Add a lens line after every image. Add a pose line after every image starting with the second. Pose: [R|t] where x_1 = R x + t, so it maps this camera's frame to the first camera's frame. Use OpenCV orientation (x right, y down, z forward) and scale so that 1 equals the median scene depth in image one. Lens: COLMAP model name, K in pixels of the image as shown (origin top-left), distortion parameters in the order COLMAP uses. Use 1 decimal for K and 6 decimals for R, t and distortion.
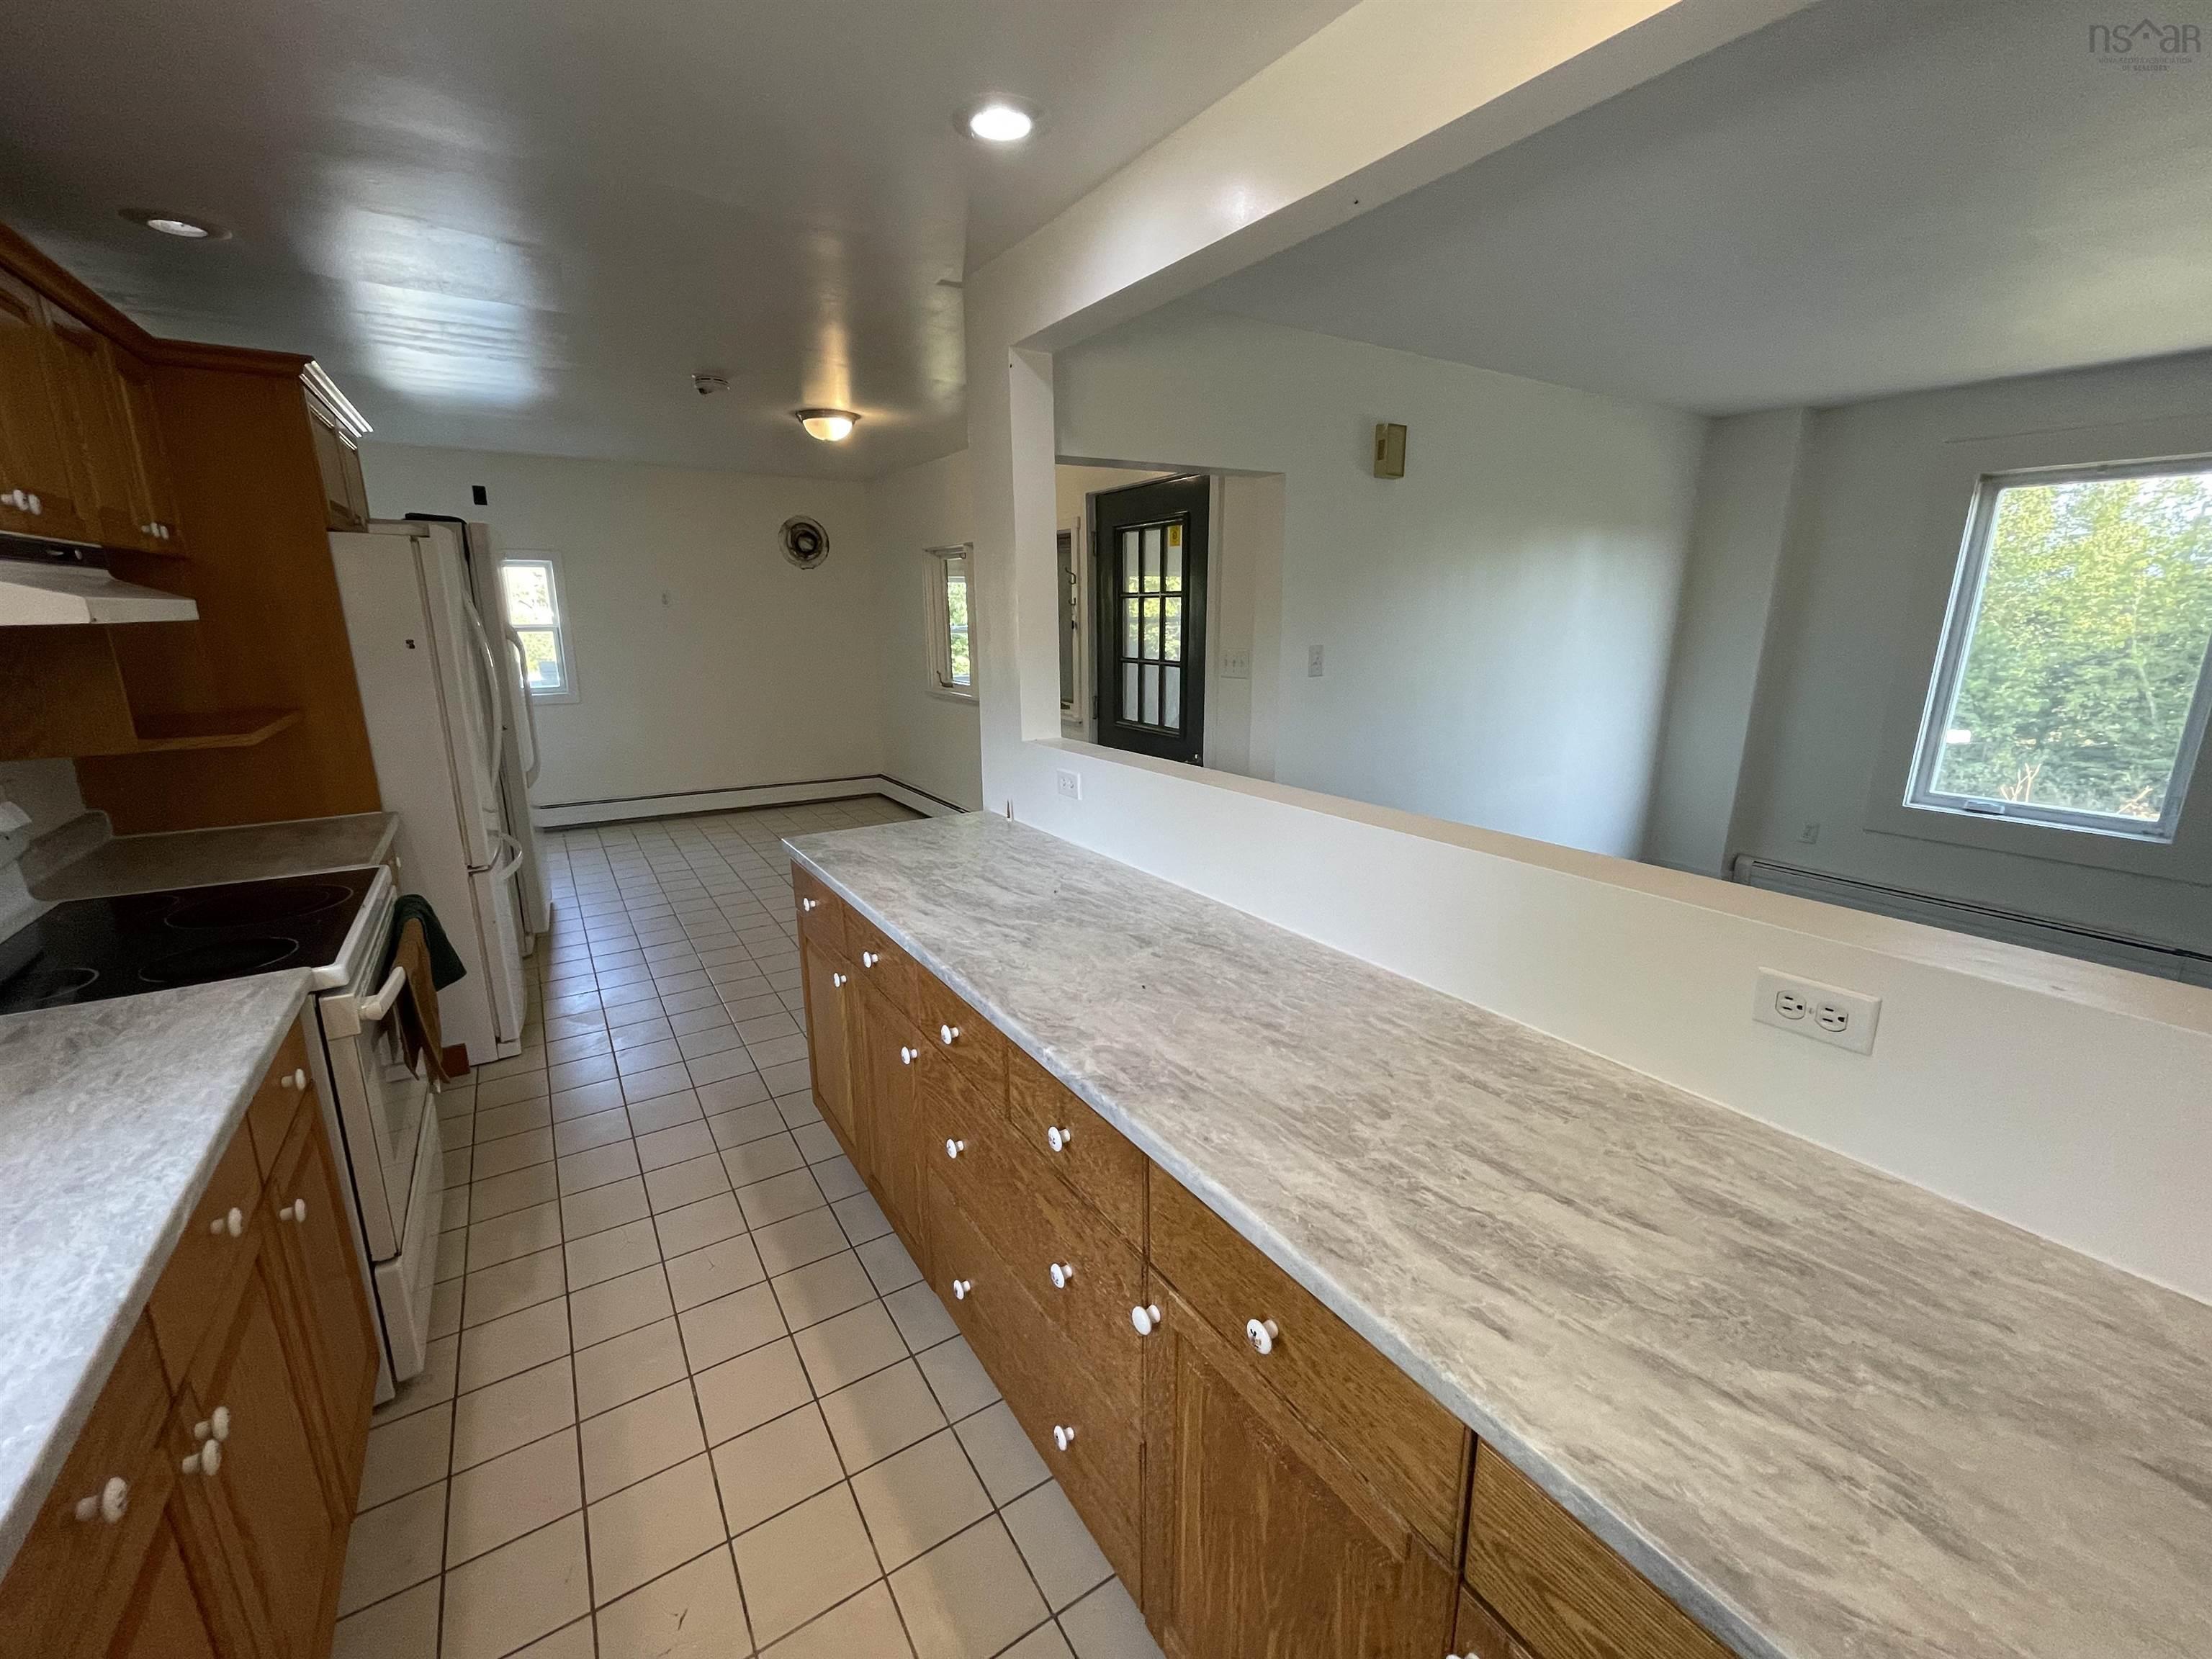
lens RADIAL K [[893.7, 0, 1106.4], [0, 893.7, 829.2], [0, 0, 1]] dist [-0.004590, 0.002630]
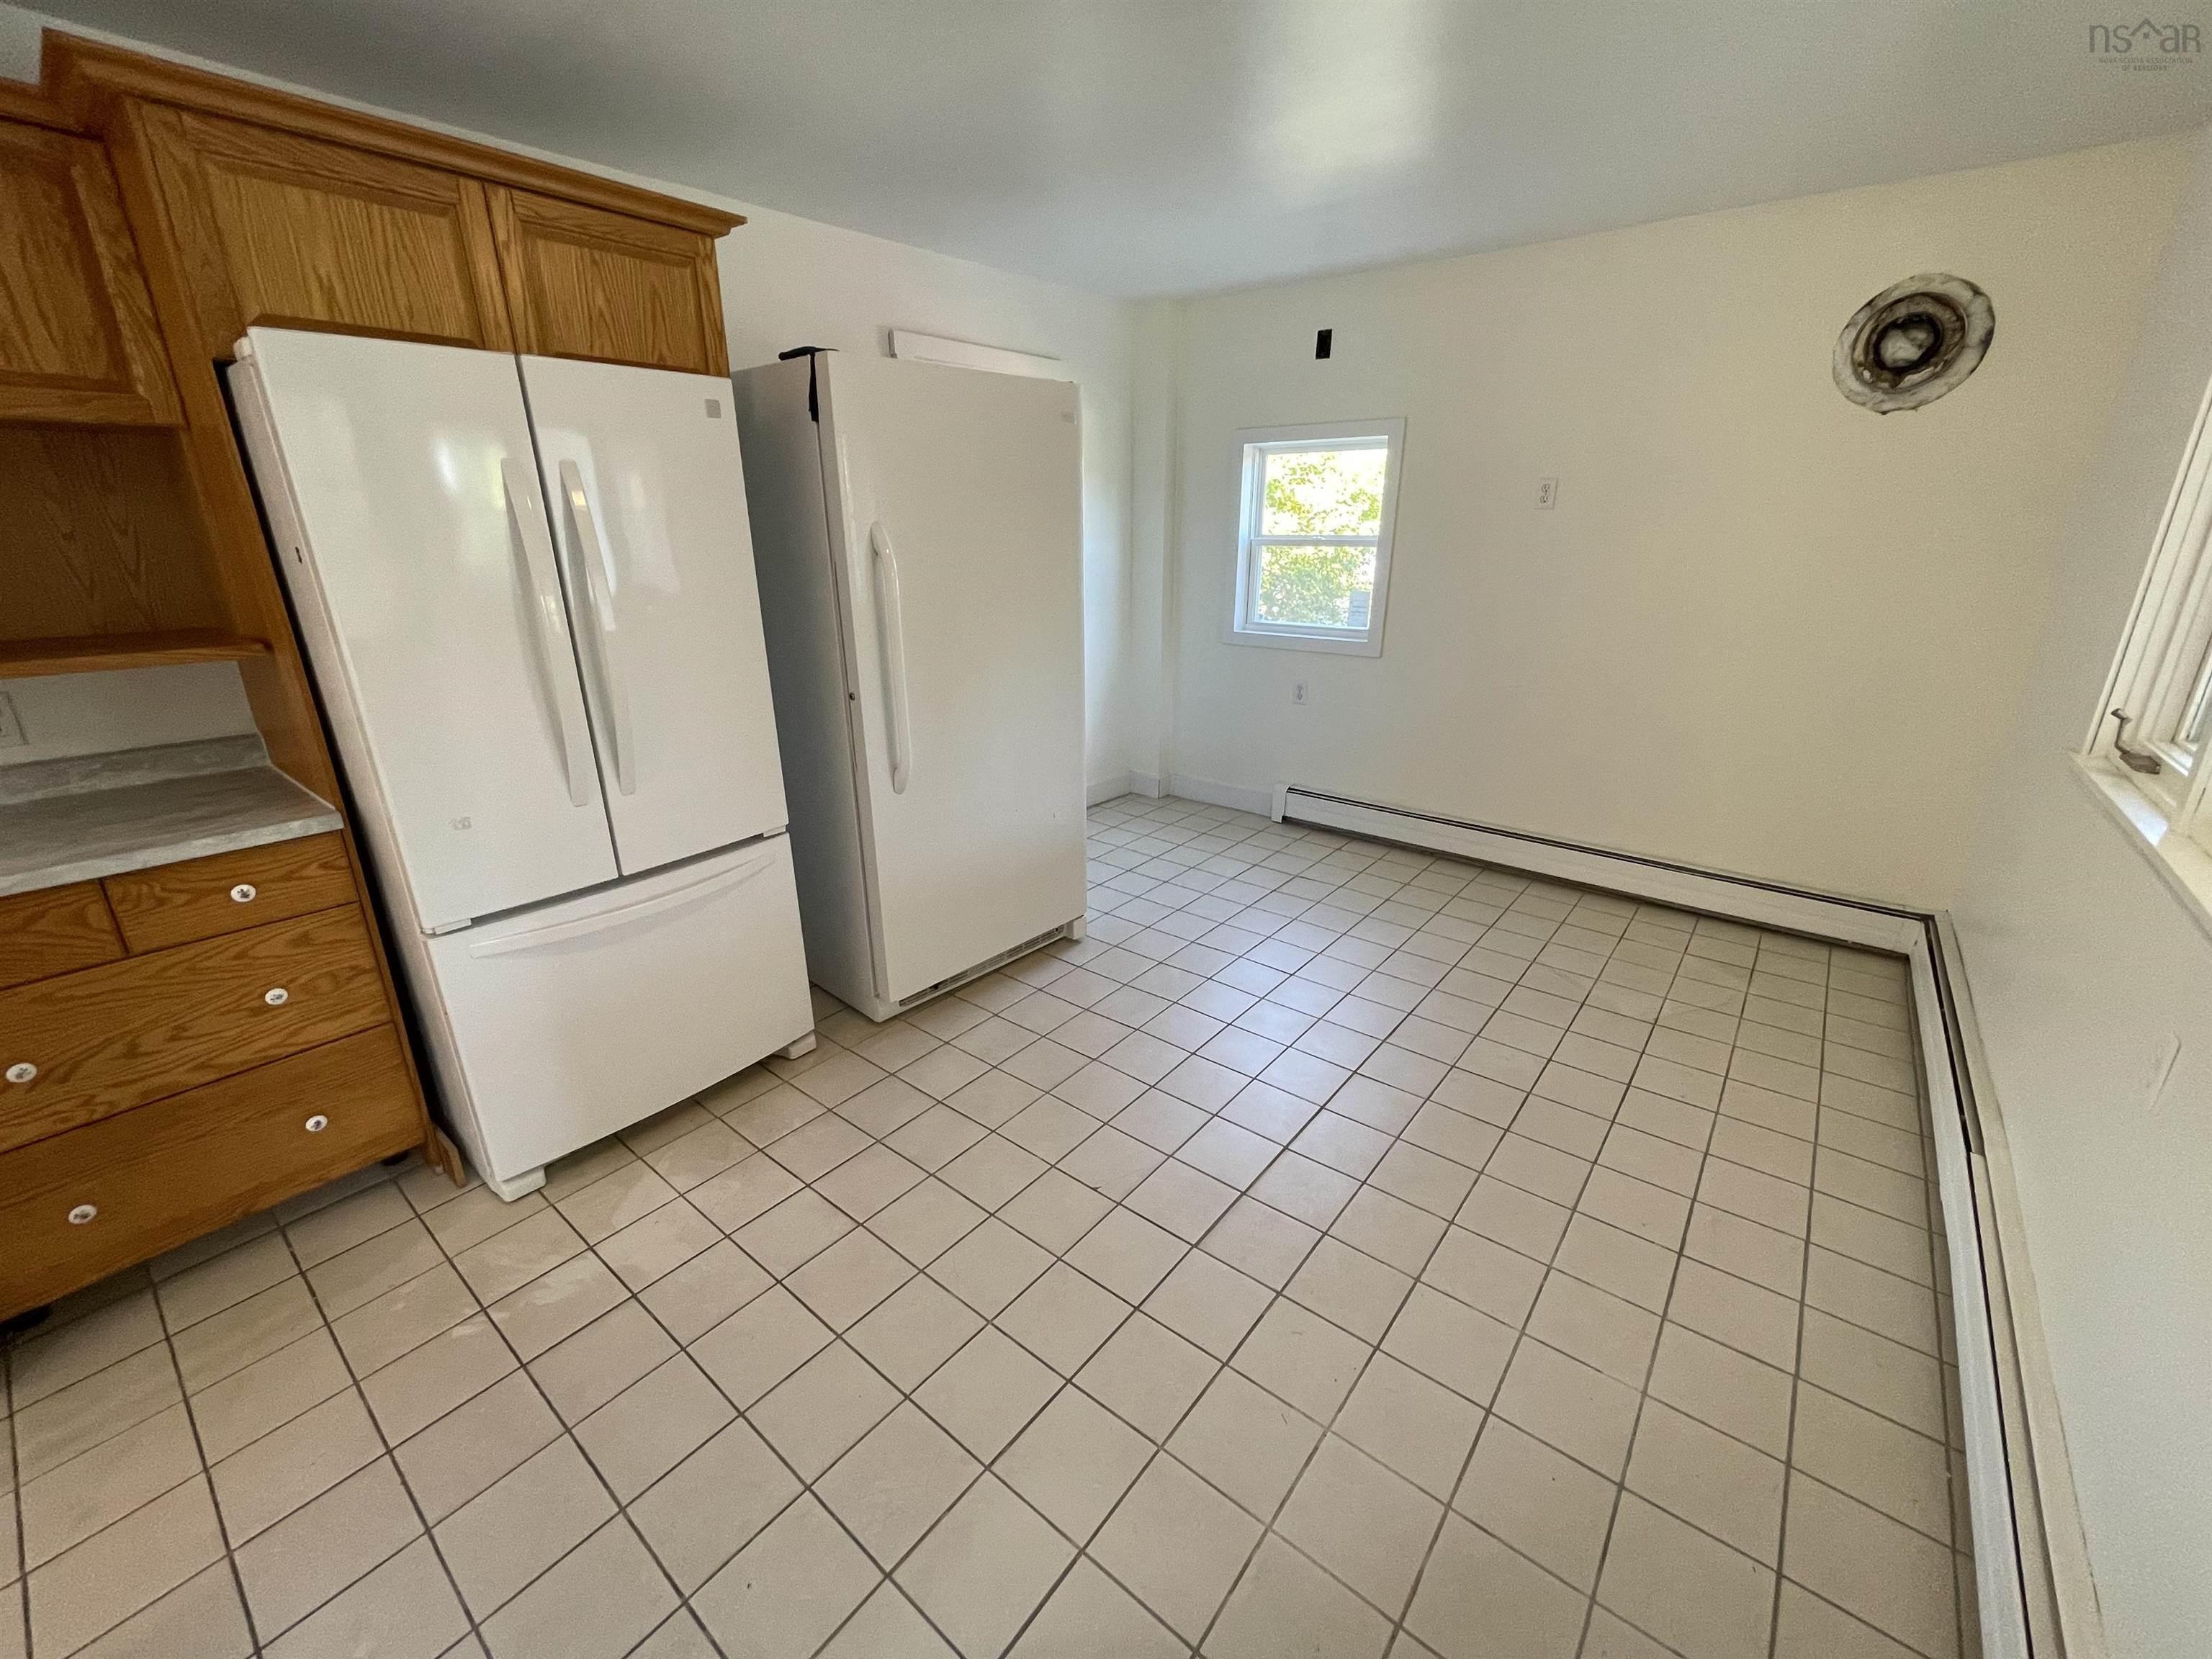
lens RADIAL K [[893.7, 0, 1101.9], [0, 893.7, 835.1], [0, 0, 1]] dist [-0.004590, 0.002630]
pose [[0.307528, 0.311055, -0.899262, -0.030069], [-0.227339, 0.941710, 0.247992, -0.479898], [0.923982, 0.128172, 0.360317, 2.079791]]
